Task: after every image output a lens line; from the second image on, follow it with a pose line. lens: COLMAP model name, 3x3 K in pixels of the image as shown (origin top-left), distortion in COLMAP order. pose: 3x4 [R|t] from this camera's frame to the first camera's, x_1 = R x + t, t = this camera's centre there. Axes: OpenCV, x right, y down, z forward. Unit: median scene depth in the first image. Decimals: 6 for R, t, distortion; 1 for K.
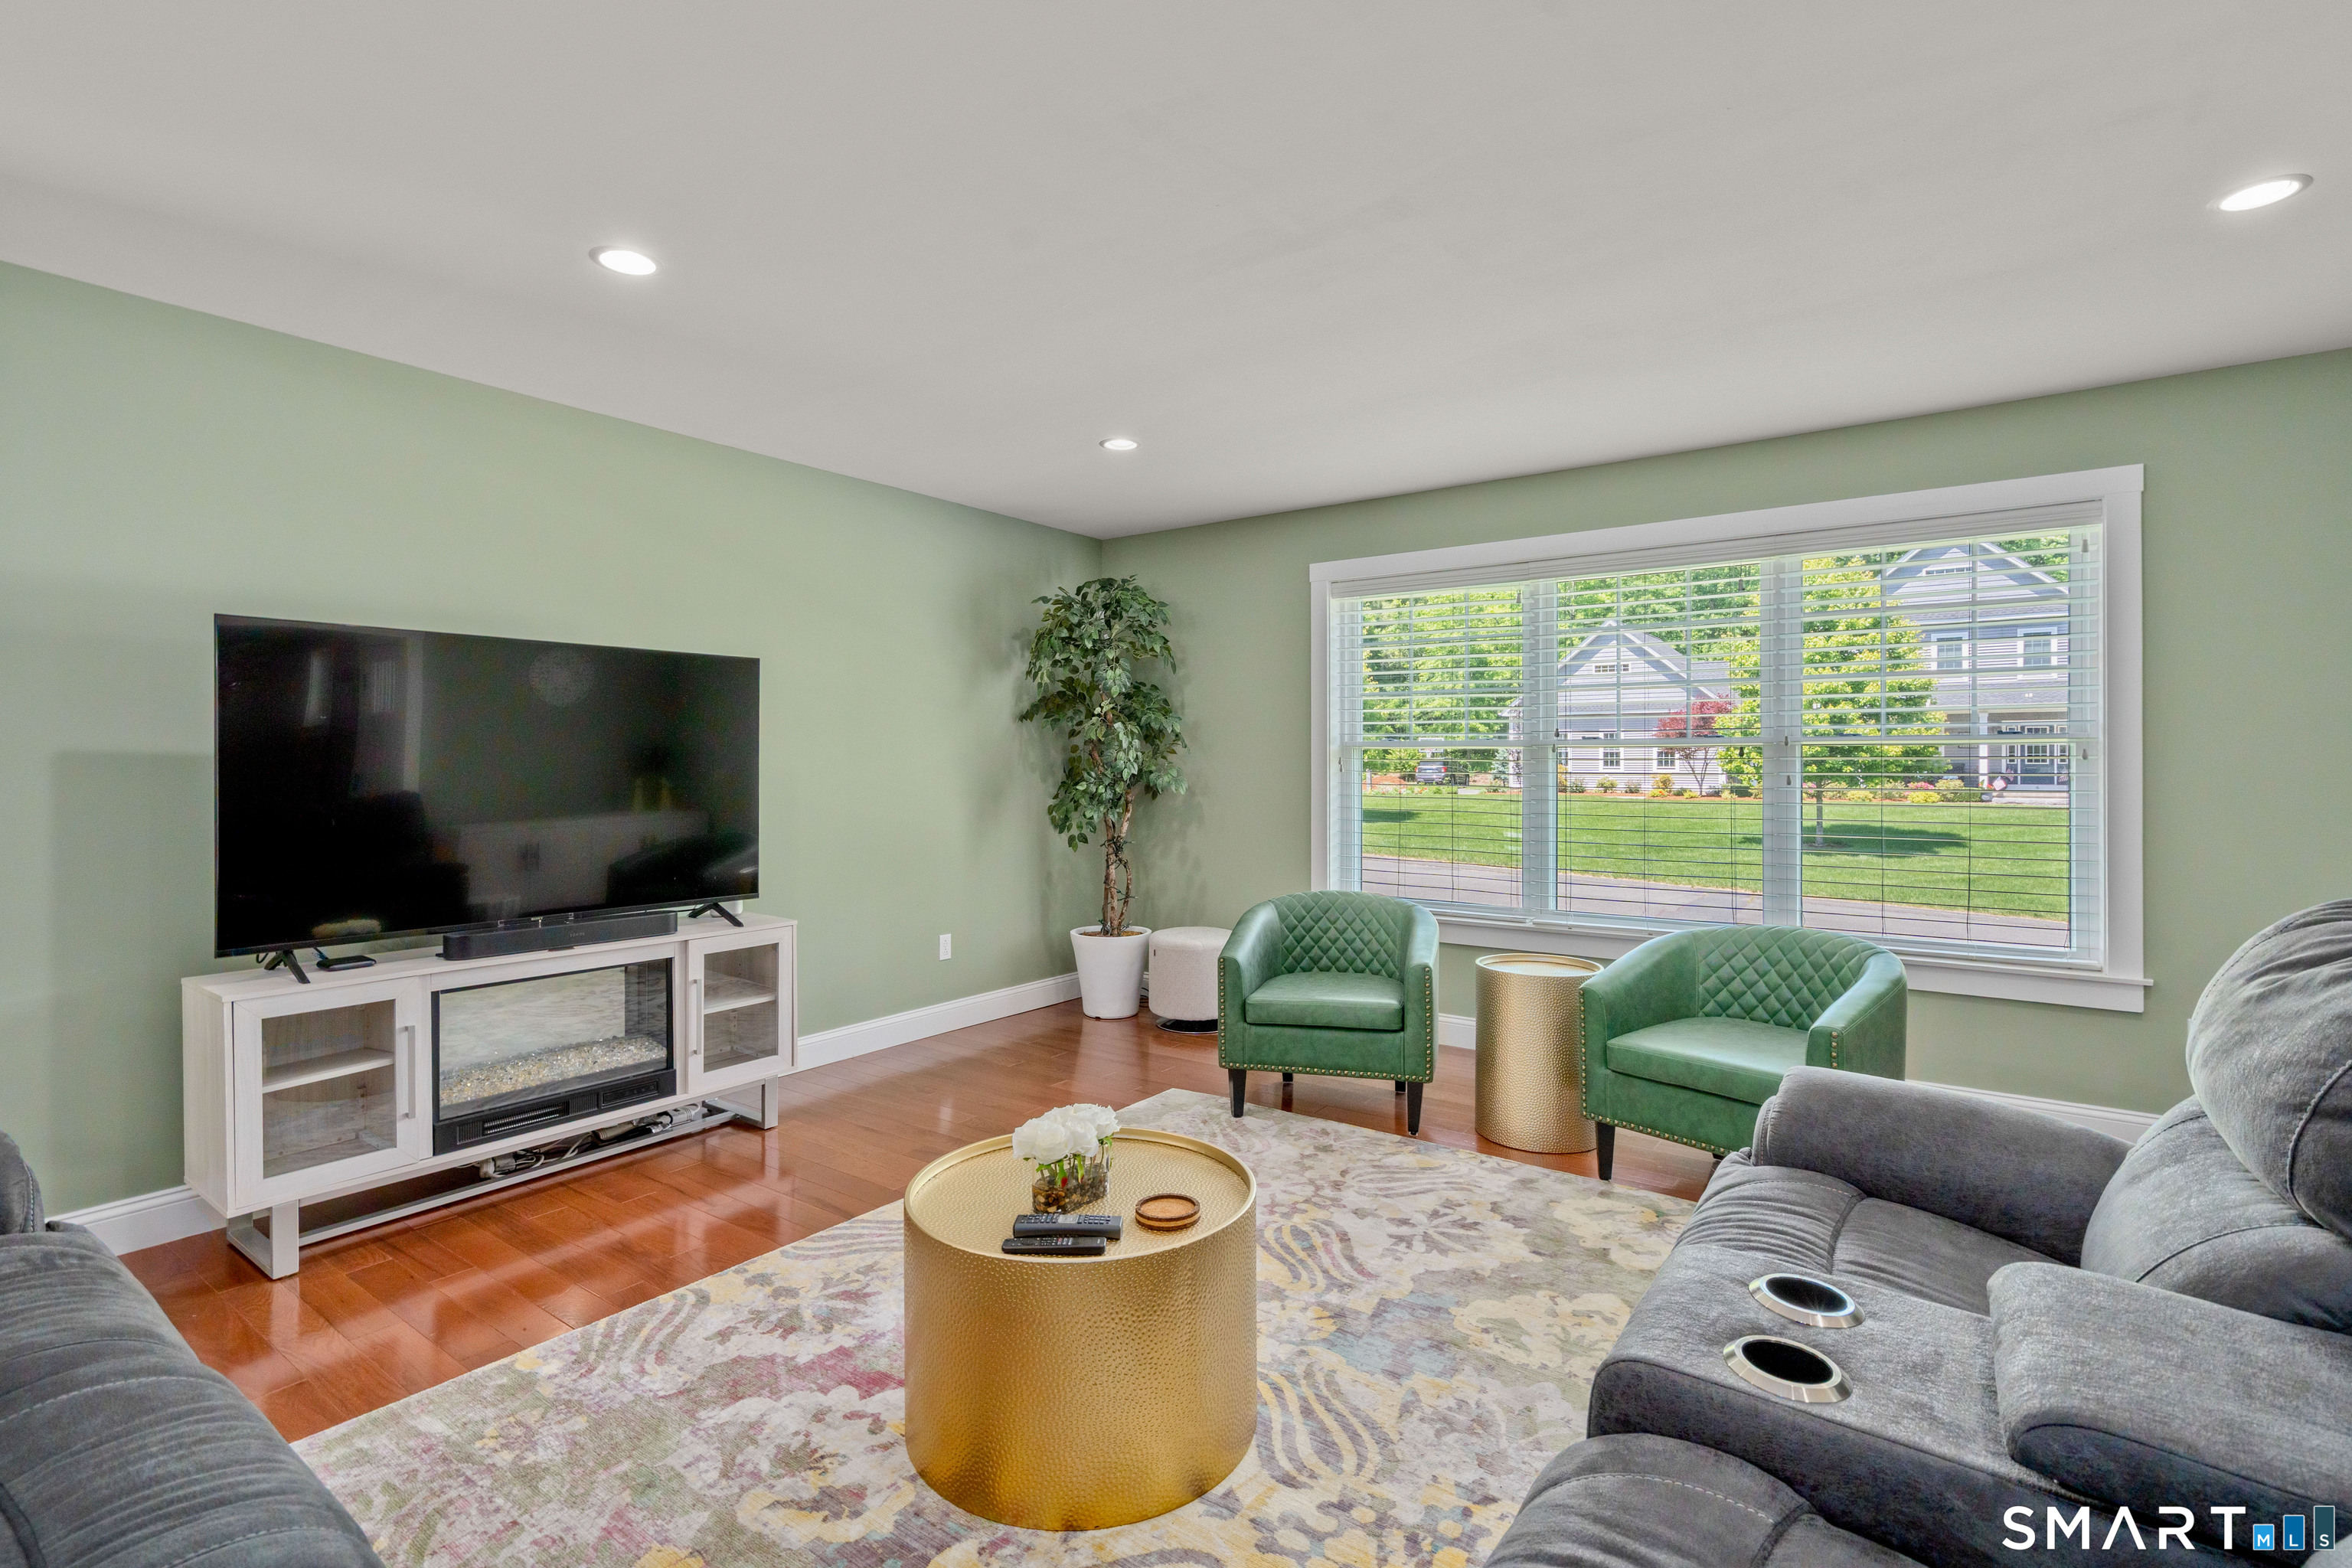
lens RADIAL K [[1082.4, 0, 1182.8], [0, 1082.4, 783.9], [0, 0, 1]] dist [-0.004525, 0.002203]
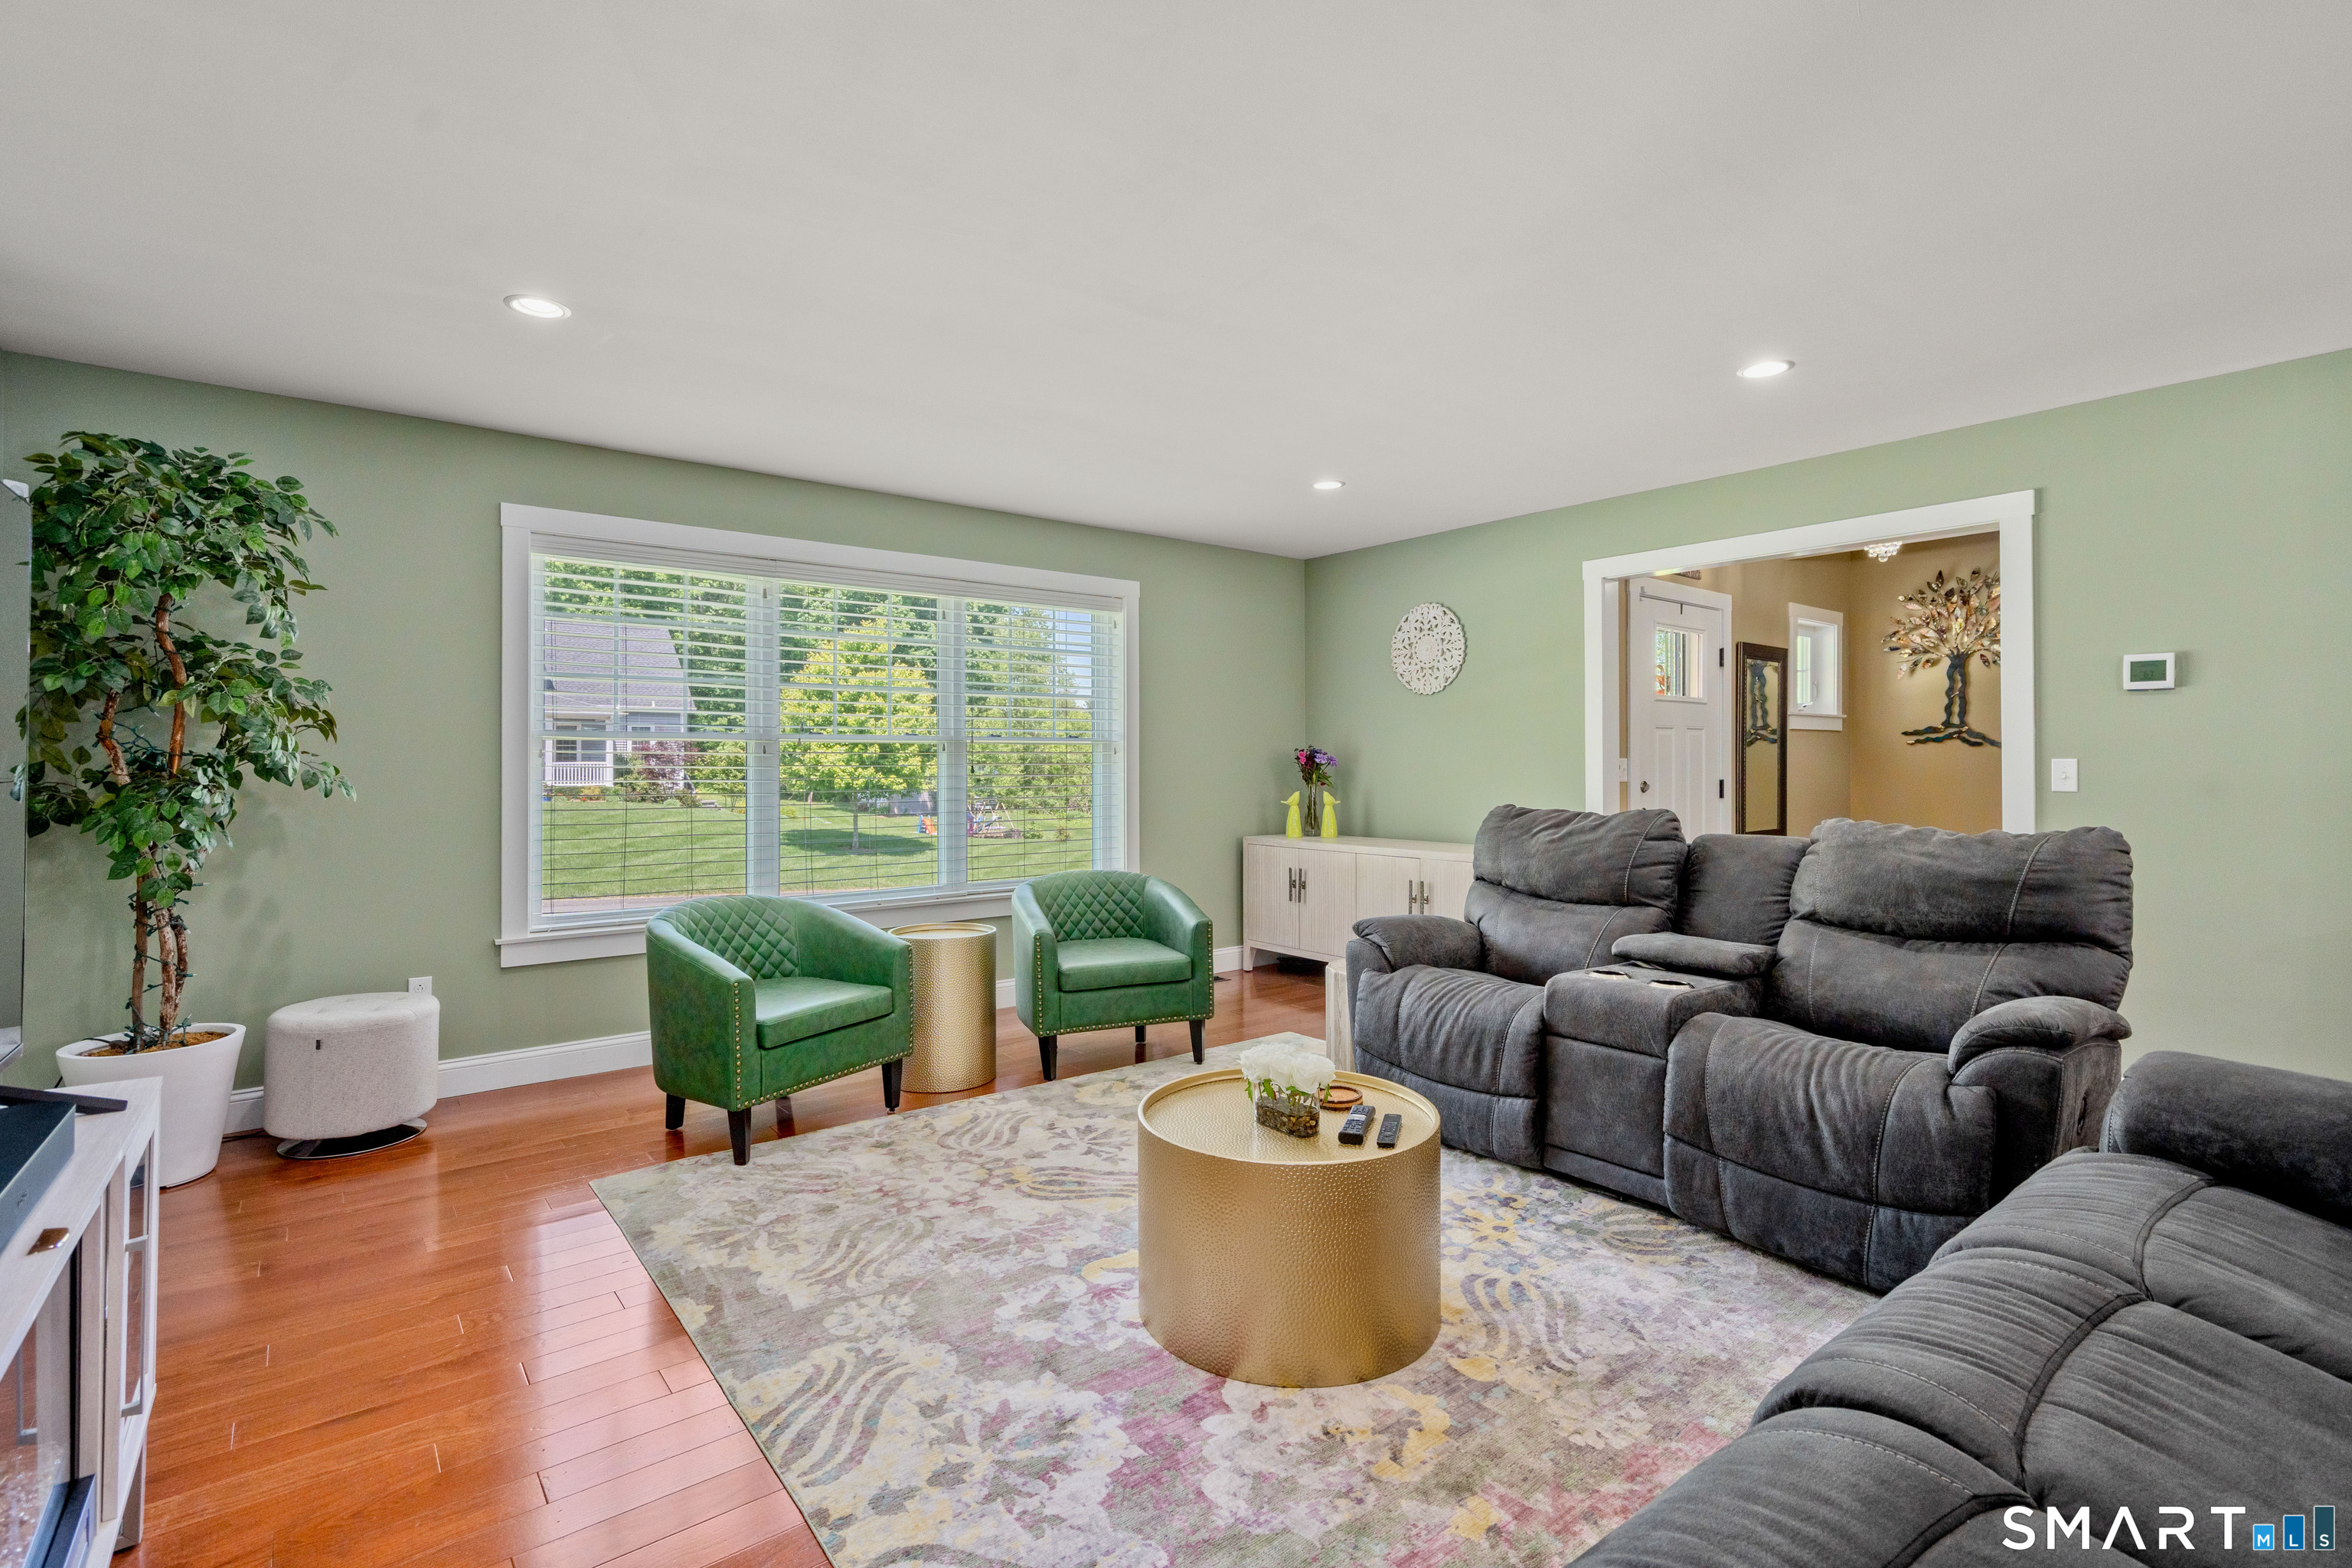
lens RADIAL K [[1082.4, 0, 1168.2], [0, 1082.4, 757.6], [0, 0, 1]] dist [-0.004525, 0.002203]
pose [[0.281077, 0.001706, 0.959684, -0.809275], [0.021542, 0.999735, -0.008087, -0.001224], [-0.959443, 0.022947, 0.280966, 0.508755]]
